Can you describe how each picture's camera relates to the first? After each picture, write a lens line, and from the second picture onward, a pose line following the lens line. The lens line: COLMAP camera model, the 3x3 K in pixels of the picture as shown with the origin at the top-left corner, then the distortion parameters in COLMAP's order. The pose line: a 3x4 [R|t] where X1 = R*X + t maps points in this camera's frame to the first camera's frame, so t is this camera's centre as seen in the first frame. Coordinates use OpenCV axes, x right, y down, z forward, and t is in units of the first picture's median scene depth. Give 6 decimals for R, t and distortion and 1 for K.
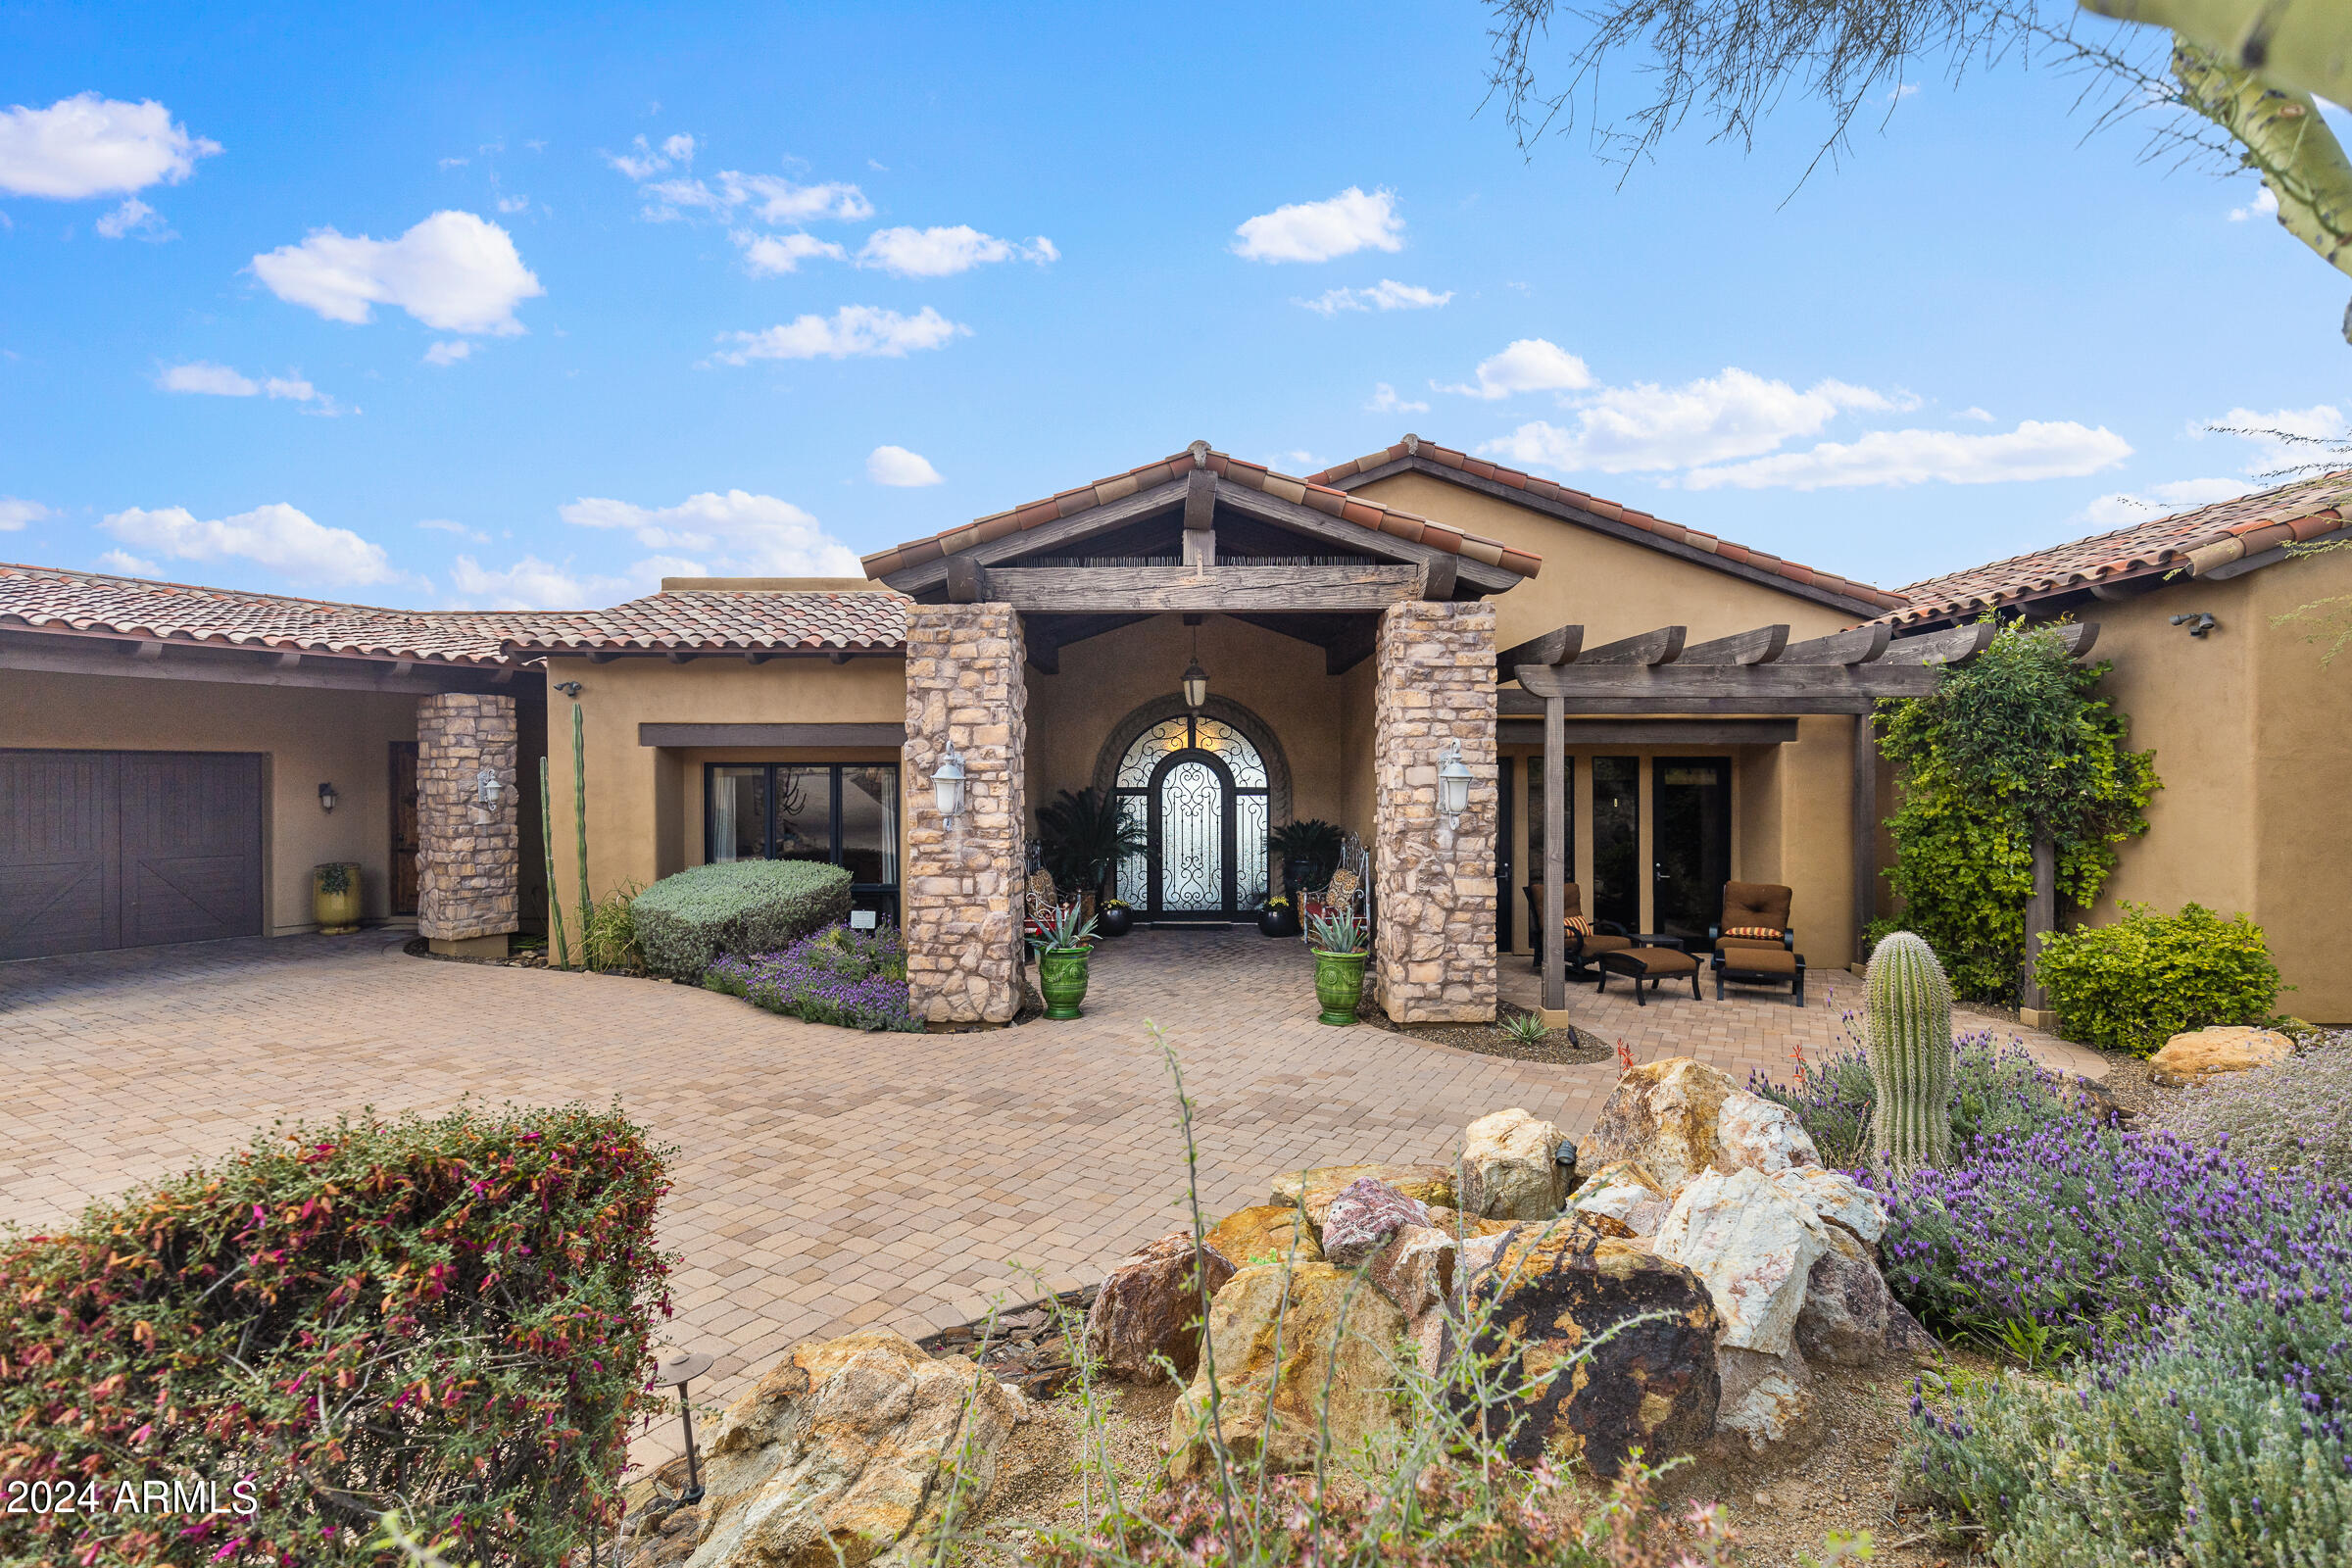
lens RADIAL K [[1105.1, 0, 1176.0], [0, 1105.1, 784.0], [0, 0, 1]] dist [0.002809, 0.000275]
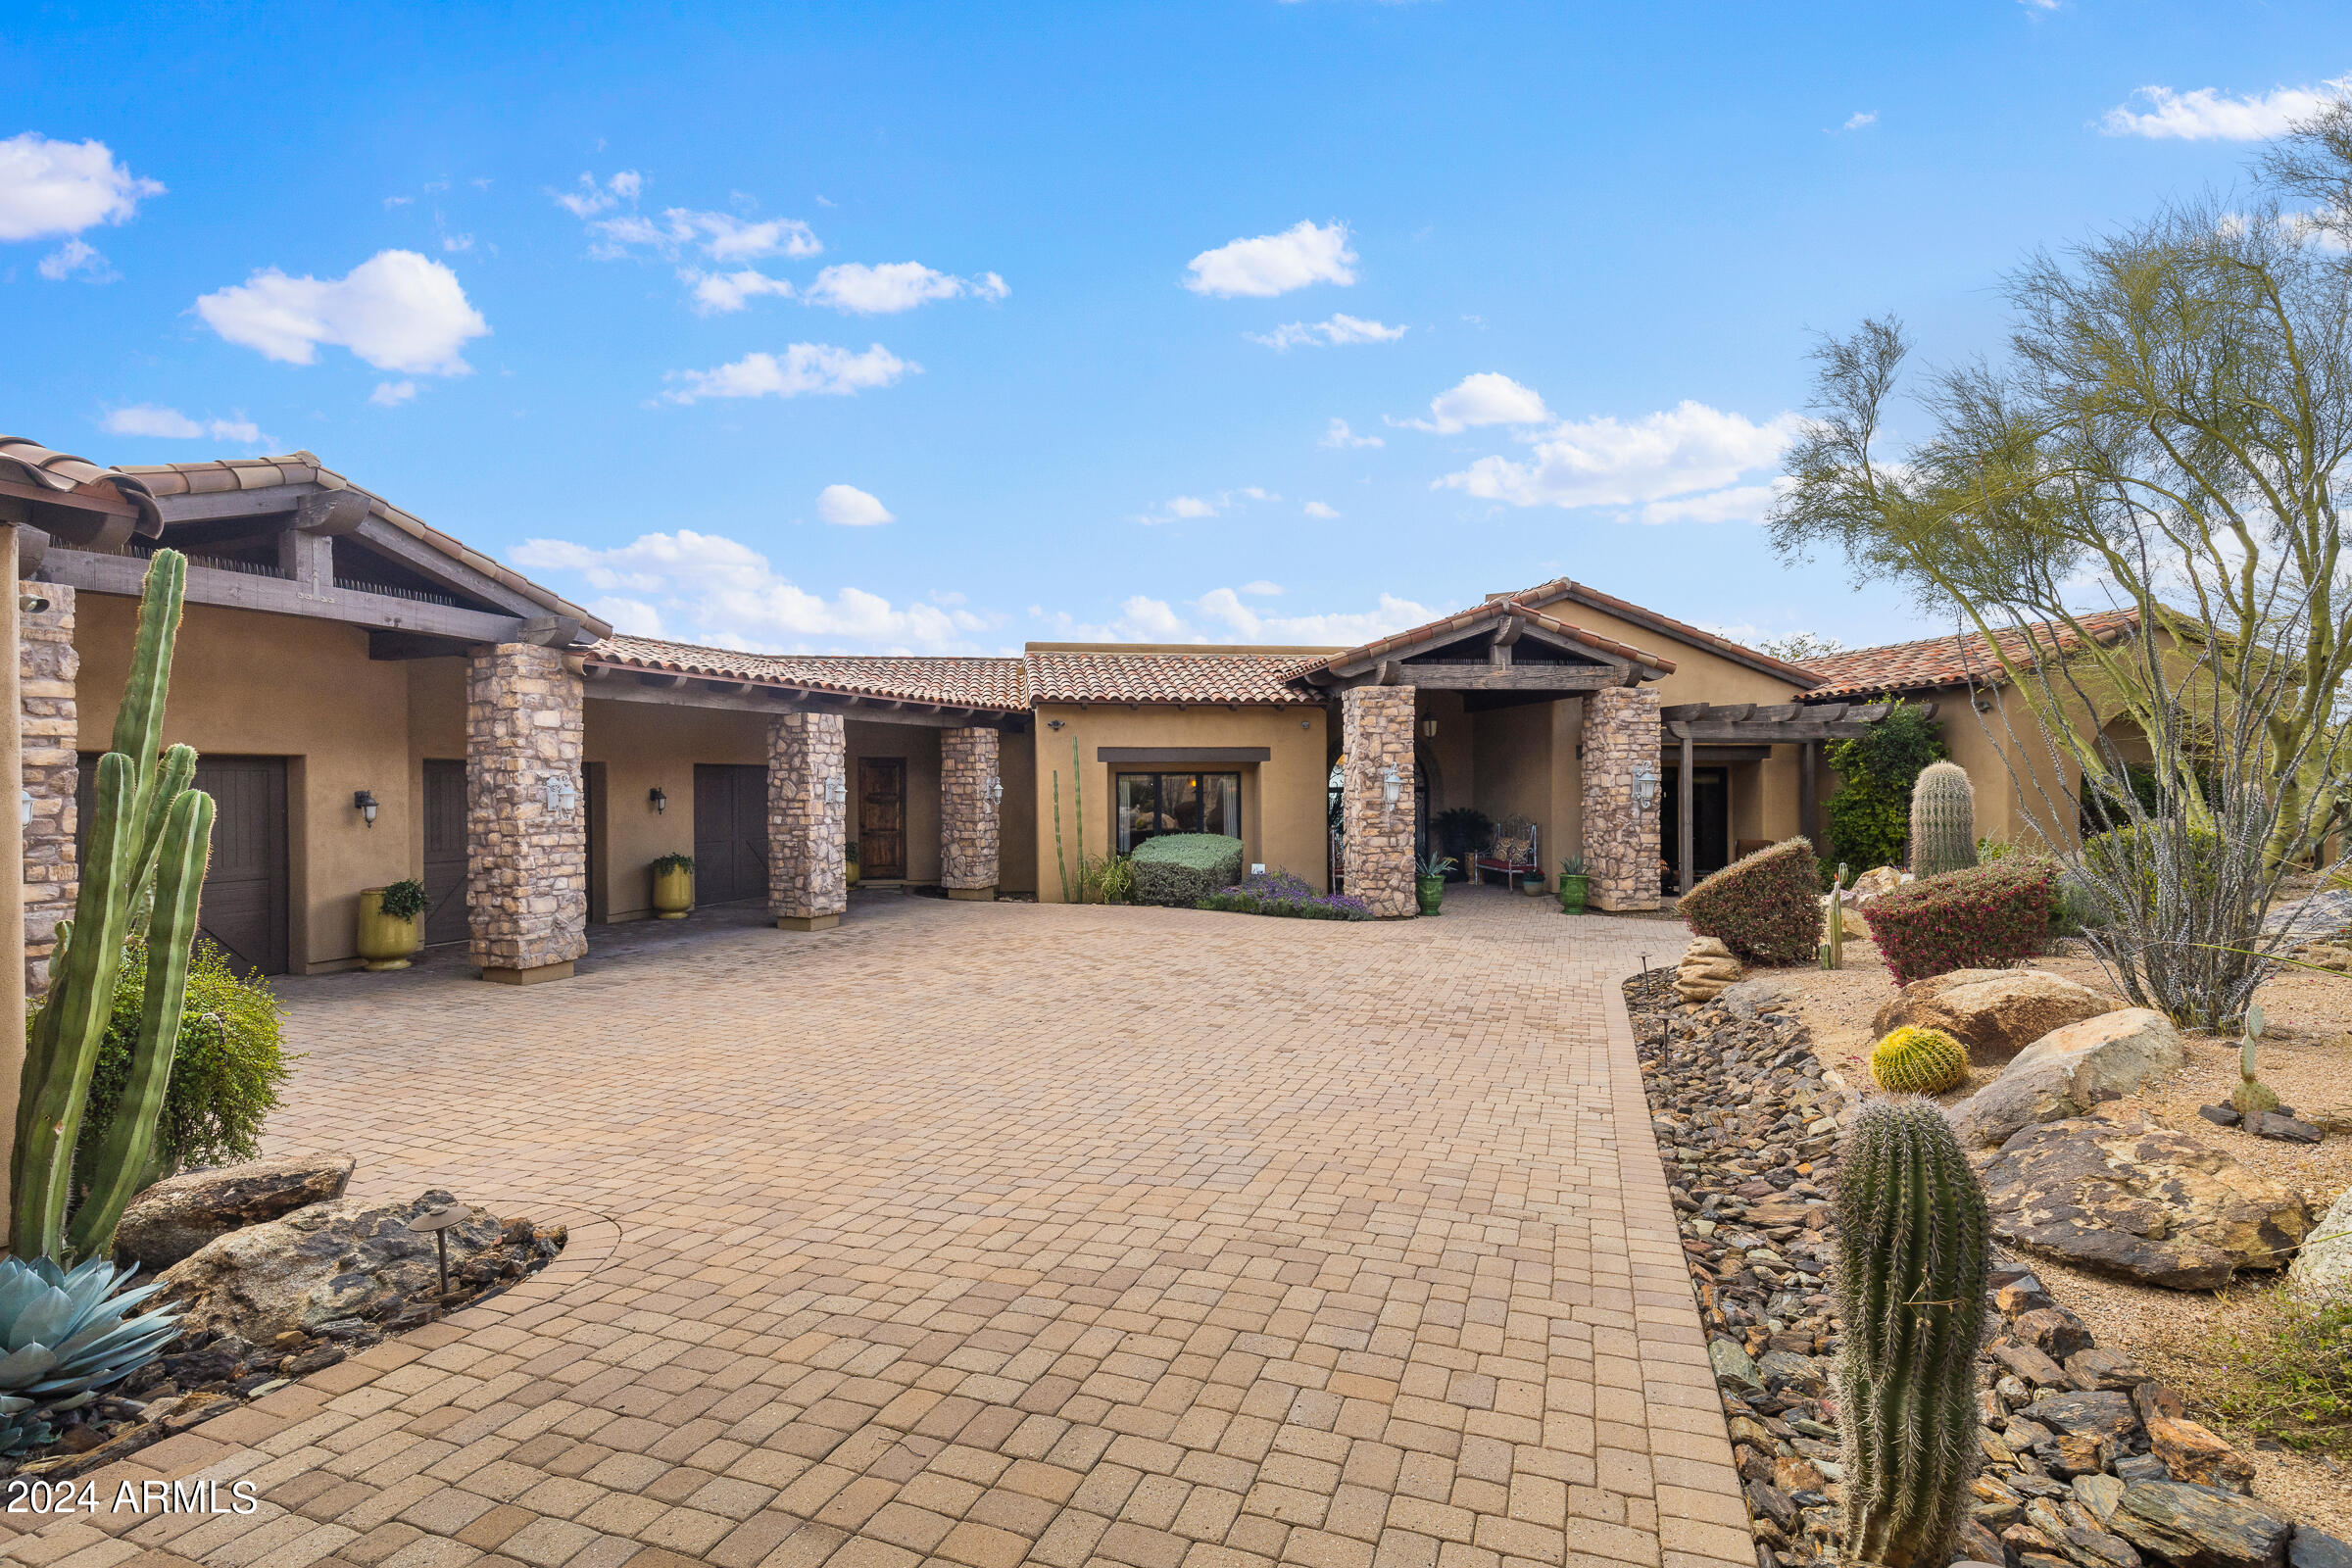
lens RADIAL K [[1063.3, 0, 1176.0], [0, 1063.3, 784.0], [0, 0, 1]] dist [0.004647, 0.000163]
pose [[0.986368, -0.004215, 0.164502, -0.801184], [0.004585, 0.999988, -0.001869, -0.000475], [-0.164492, 0.002597, 0.986375, -0.641784]]
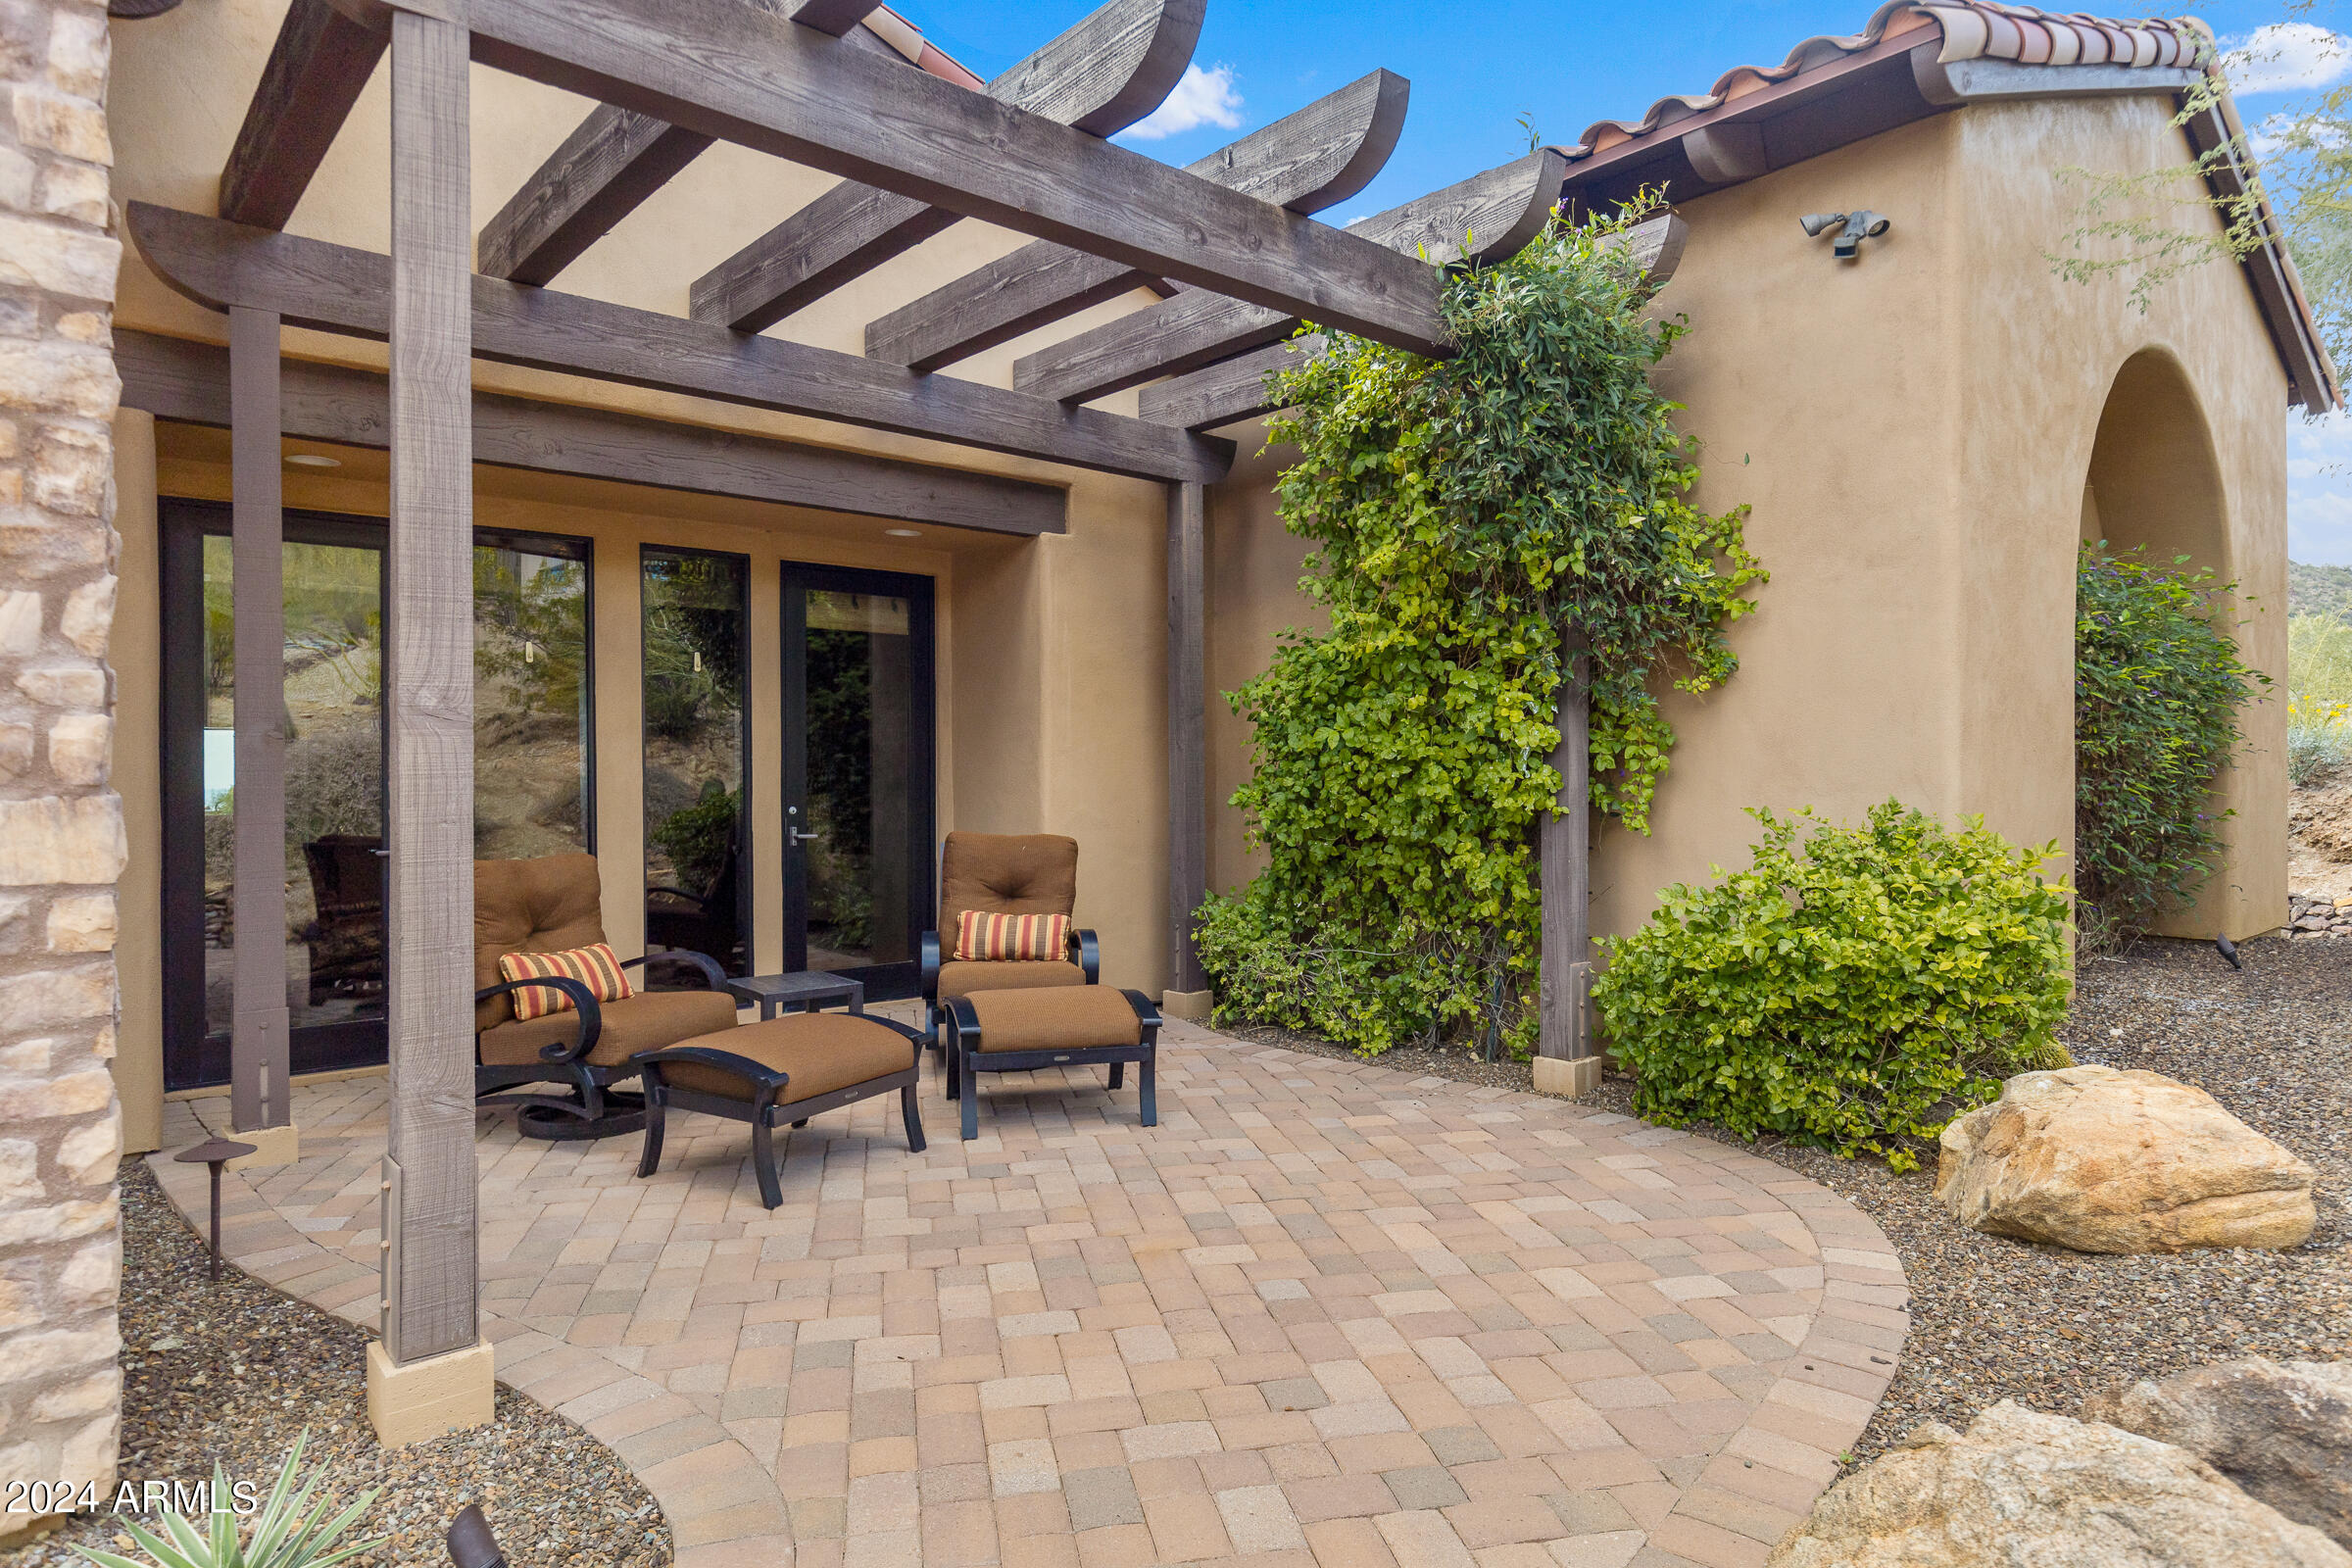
lens RADIAL K [[1358.0, 0, 1131.2], [0, 1358.0, 772.3], [0, 0, 1]] dist [0.000201, -0.000145]
pose [[0.770936, -0.006815, 0.636876, 0.260533], [0.010211, 0.999946, -0.001660, 0.079071], [-0.636831, 0.007782, 0.770964, 0.651339]]
